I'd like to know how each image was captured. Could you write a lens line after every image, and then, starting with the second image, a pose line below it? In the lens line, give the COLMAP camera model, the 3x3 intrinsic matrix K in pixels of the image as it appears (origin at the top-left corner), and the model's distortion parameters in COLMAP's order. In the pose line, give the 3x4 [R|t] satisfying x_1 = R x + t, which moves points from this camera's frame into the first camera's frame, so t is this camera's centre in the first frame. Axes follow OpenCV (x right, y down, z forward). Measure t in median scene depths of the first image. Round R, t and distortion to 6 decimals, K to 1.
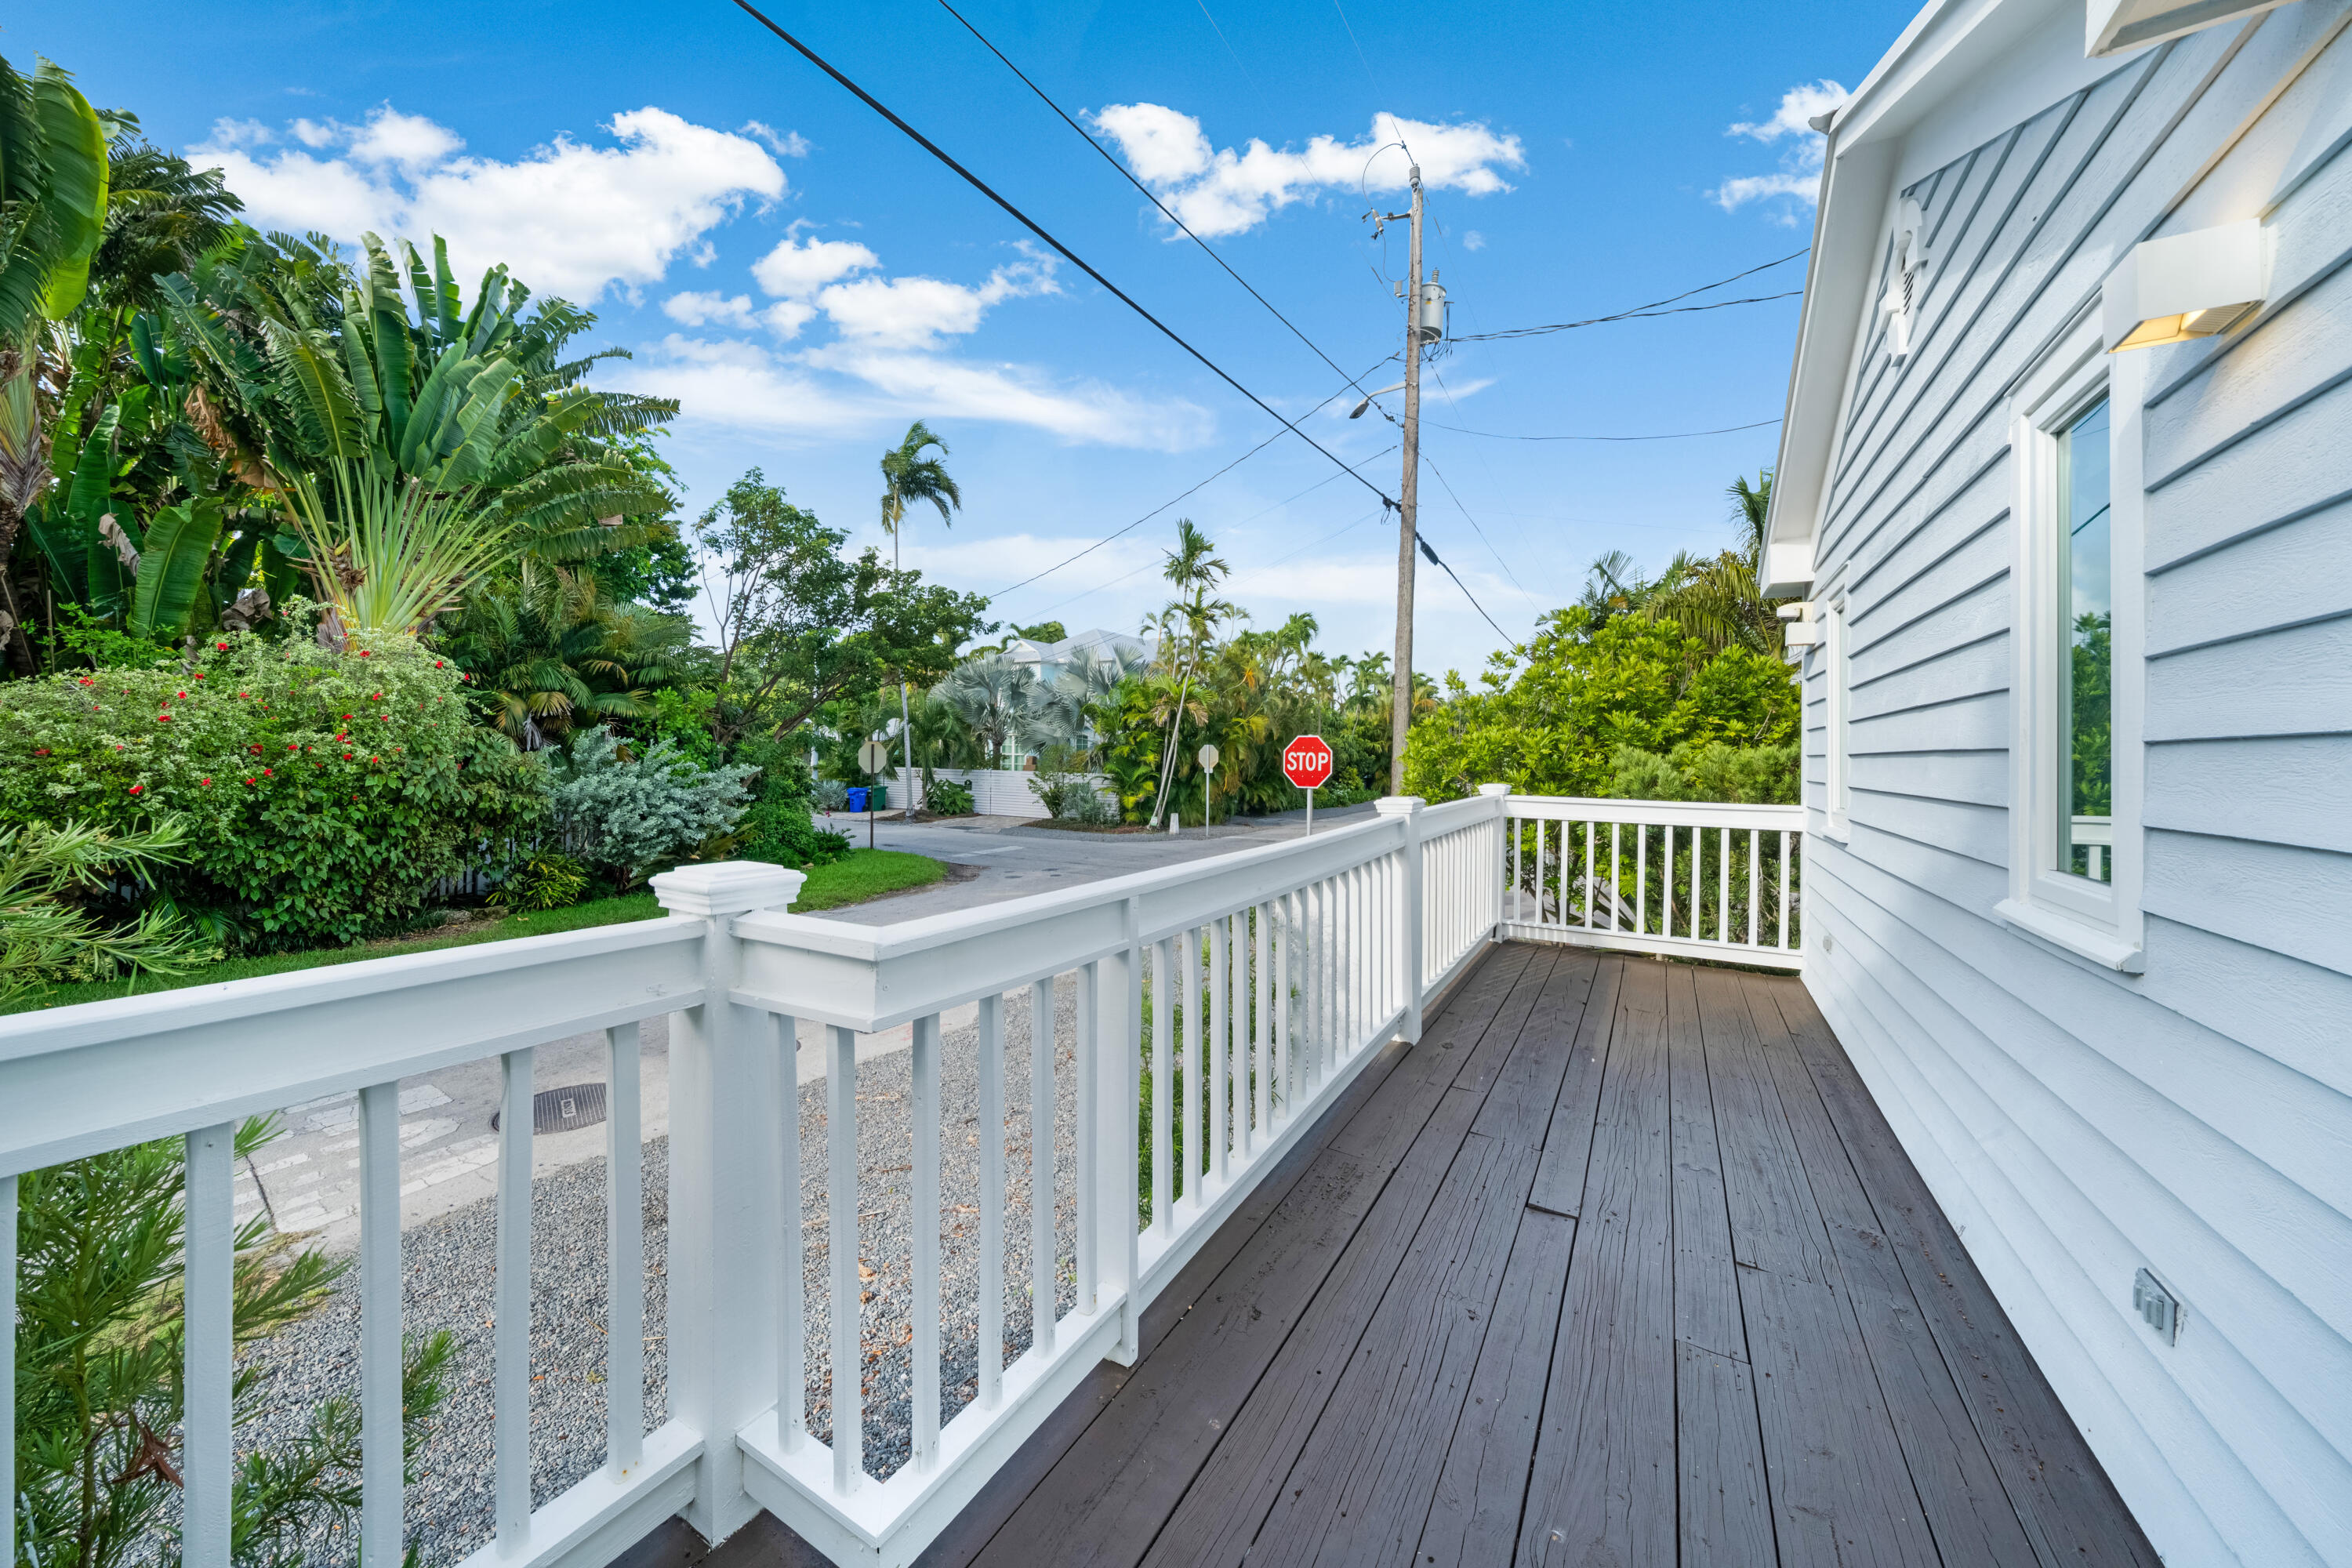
lens RADIAL K [[810.4, 0, 1174.0], [0, 810.4, 760.8], [0, 0, 1]] dist [-0.008129, 0.000321]
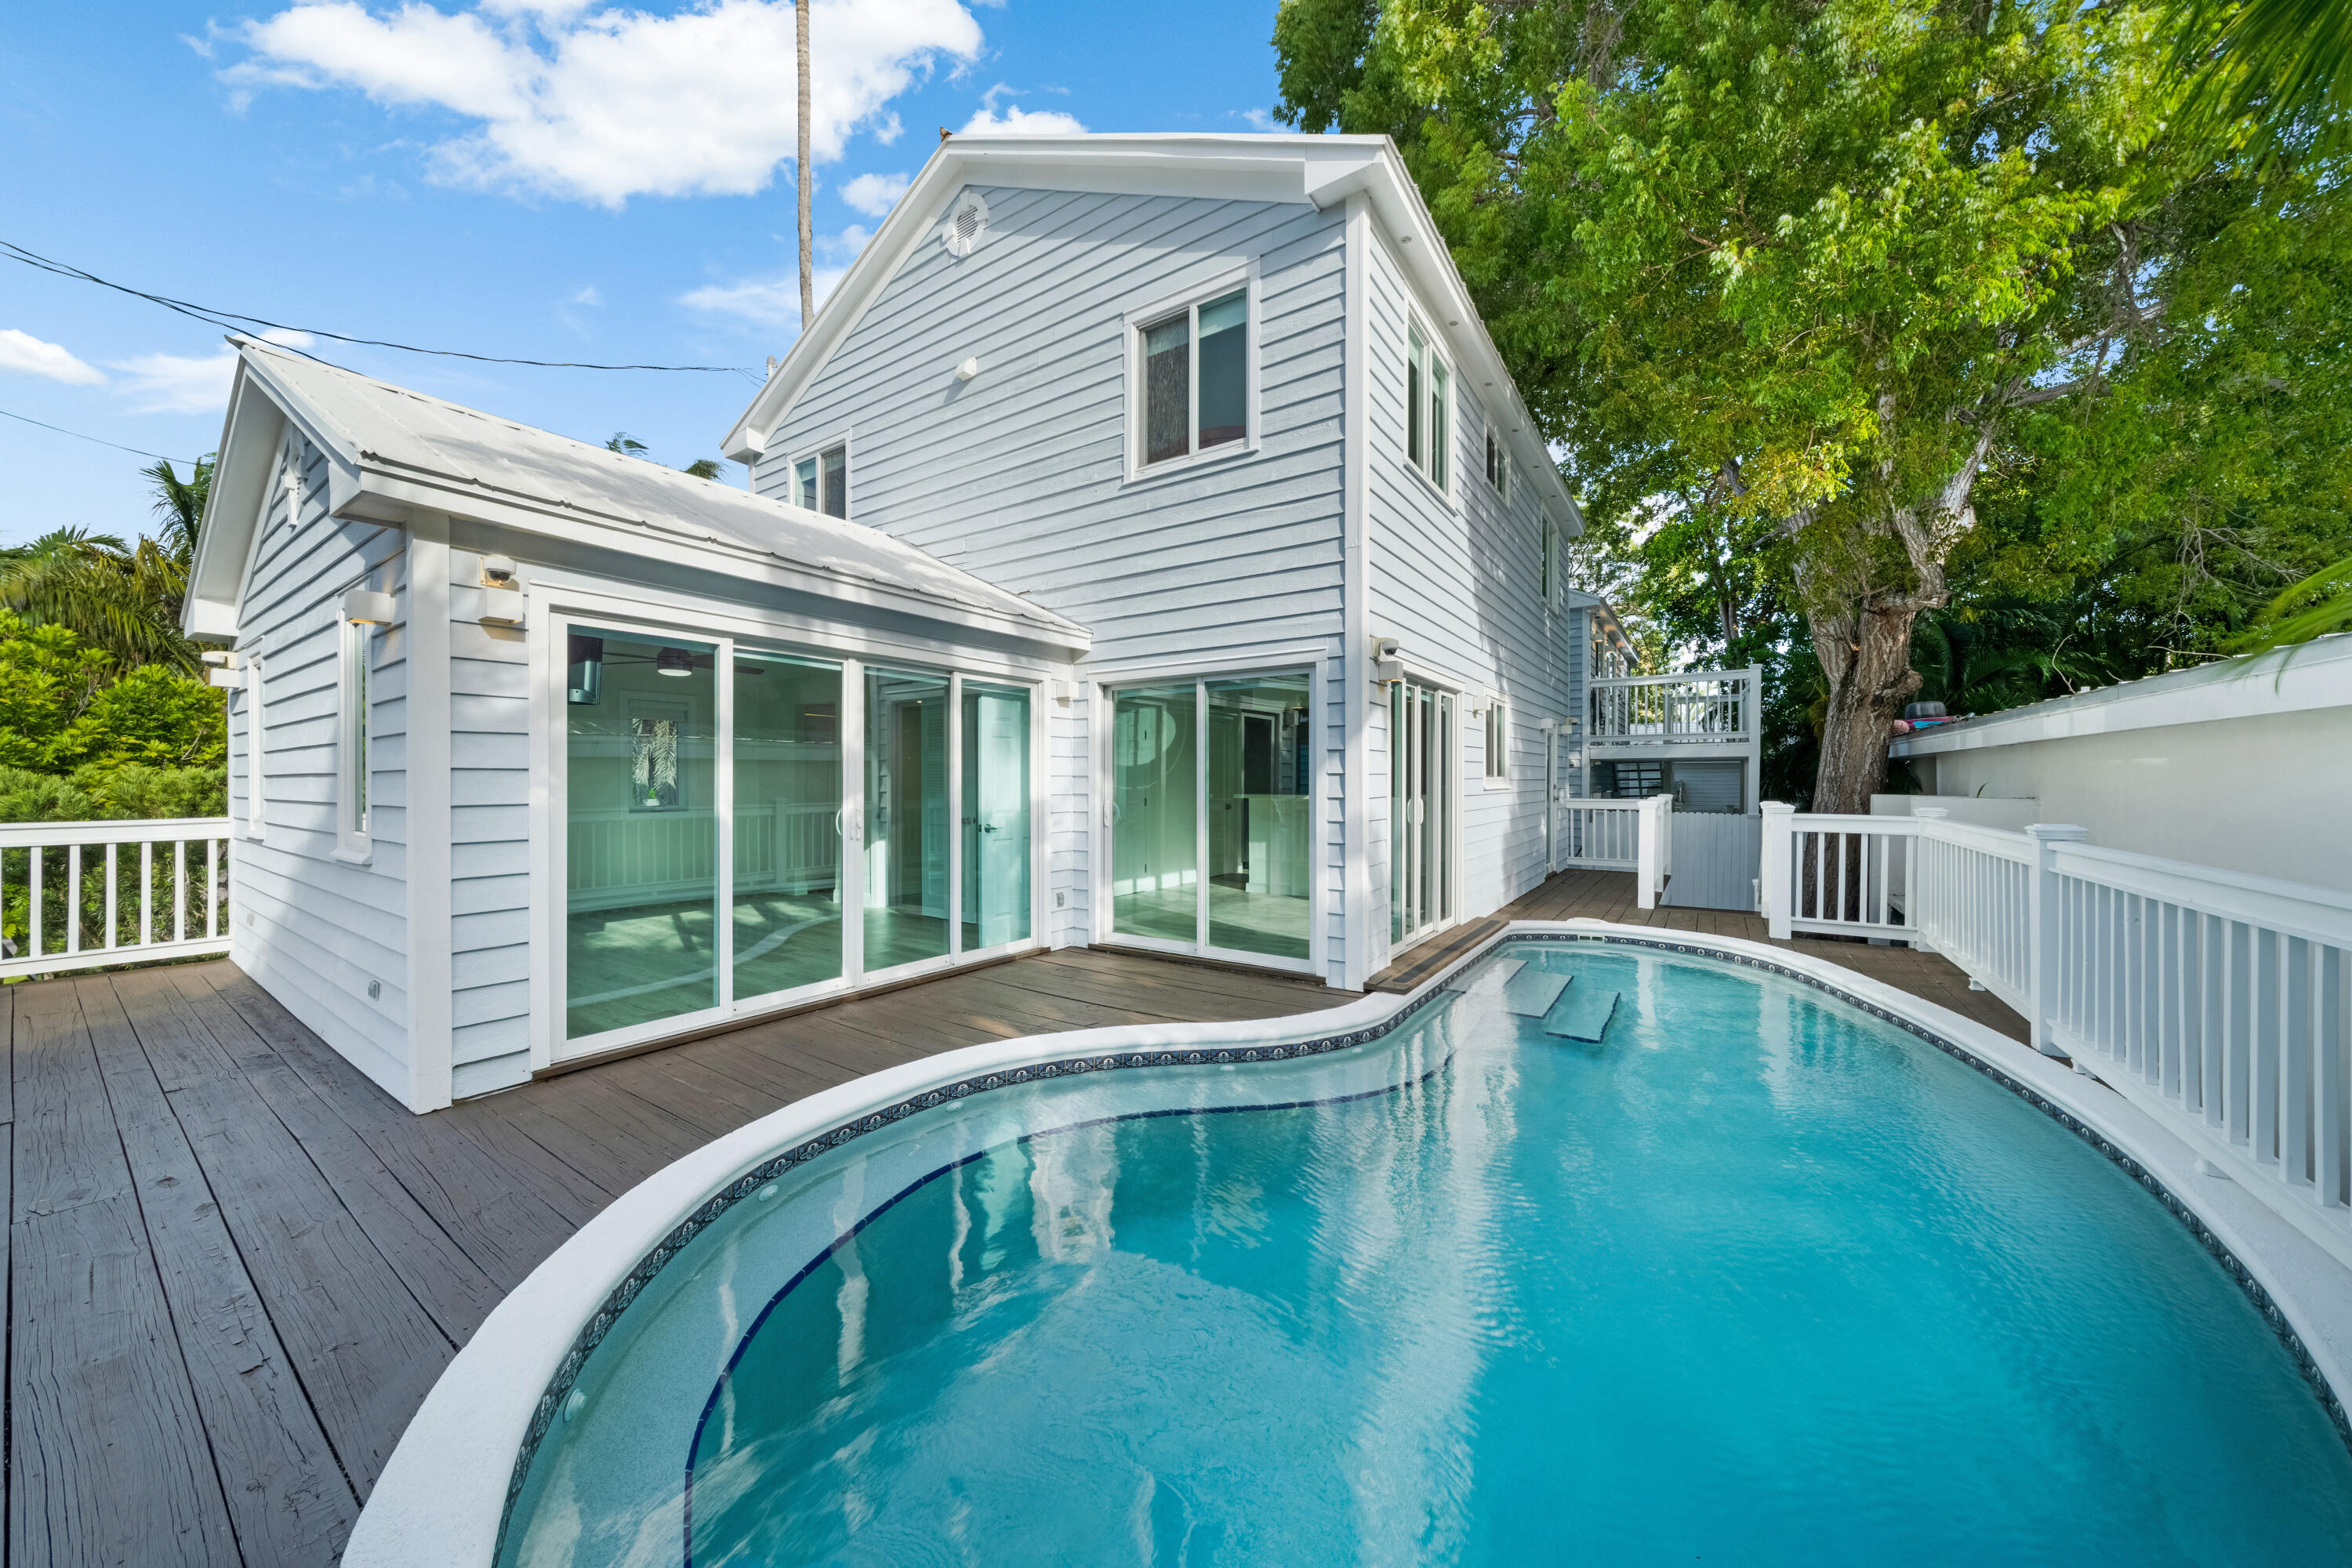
lens RADIAL K [[810.4, 0, 1164.5], [0, 810.4, 768.3], [0, 0, 1]] dist [-0.008129, 0.000321]
pose [[0.063544, -0.000087, 0.997979, -0.311043], [0.011647, 0.999932, -0.000655, -0.001091], [-0.997911, 0.011665, 0.063541, -0.446169]]
